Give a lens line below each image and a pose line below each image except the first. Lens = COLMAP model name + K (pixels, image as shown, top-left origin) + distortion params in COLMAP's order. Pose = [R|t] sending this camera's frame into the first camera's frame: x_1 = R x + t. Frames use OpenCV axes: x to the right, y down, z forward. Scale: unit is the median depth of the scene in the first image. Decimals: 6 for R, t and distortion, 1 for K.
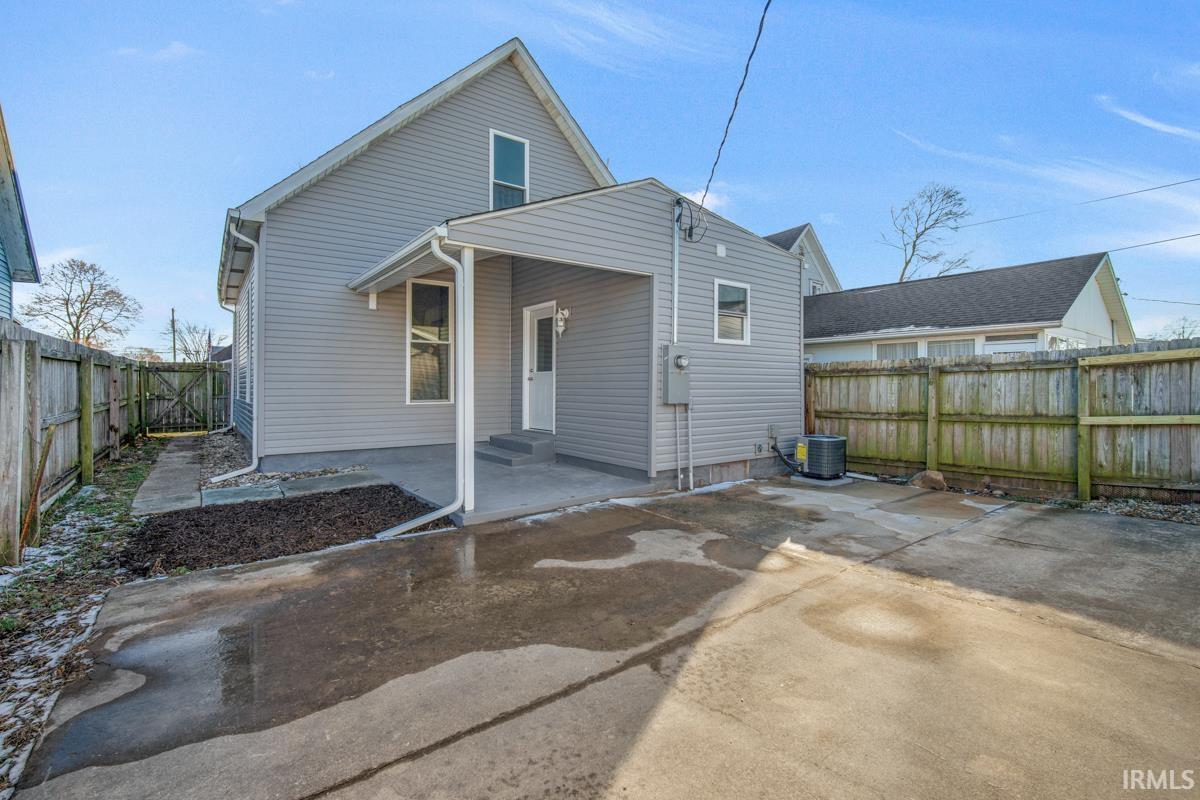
lens RADIAL K [[538.6, 0, 600.2], [0, 538.6, 392.2], [0, 0, 1]] dist [-0.009906, 0.000095]
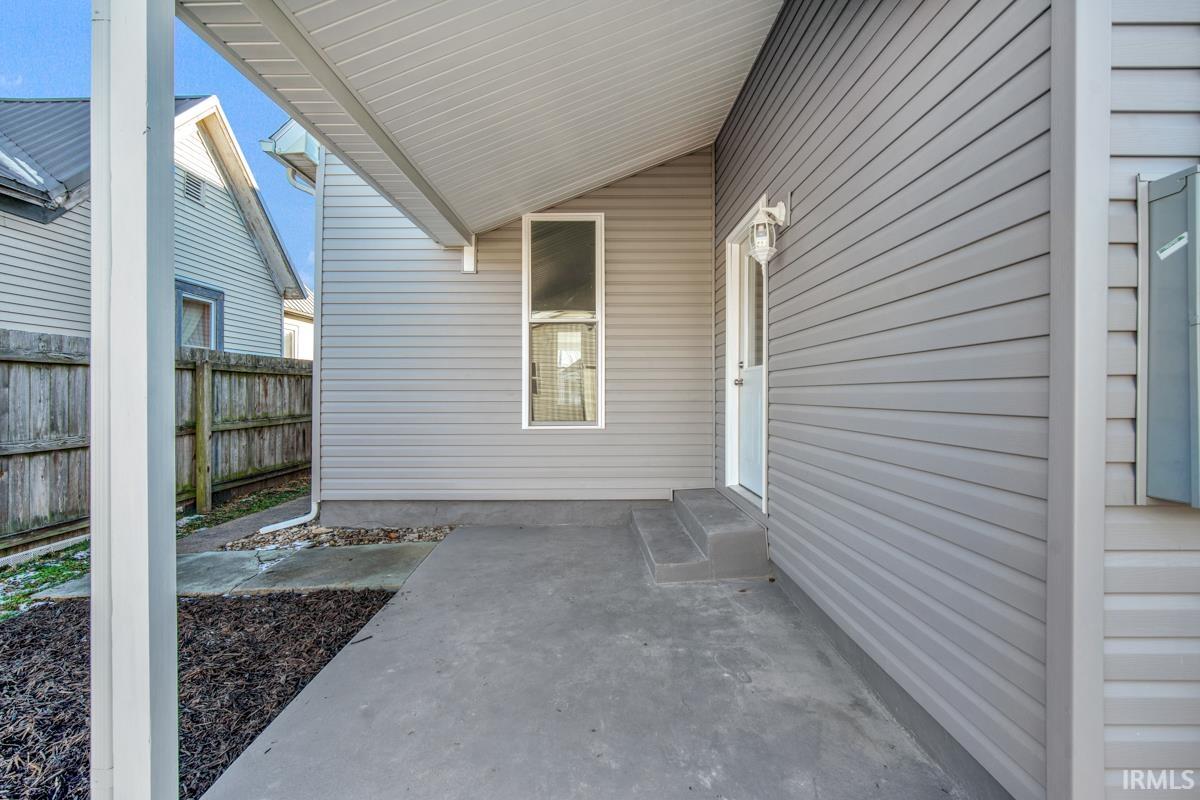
lens RADIAL K [[538.6, 0, 607.5], [0, 538.6, 397.1], [0, 0, 1]] dist [-0.009906, 0.000095]
pose [[0.822330, -0.000594, -0.569010, 0.053247], [-0.002502, 0.999986, -0.004660, -0.009756], [0.569005, 0.005256, 0.822317, 0.590733]]
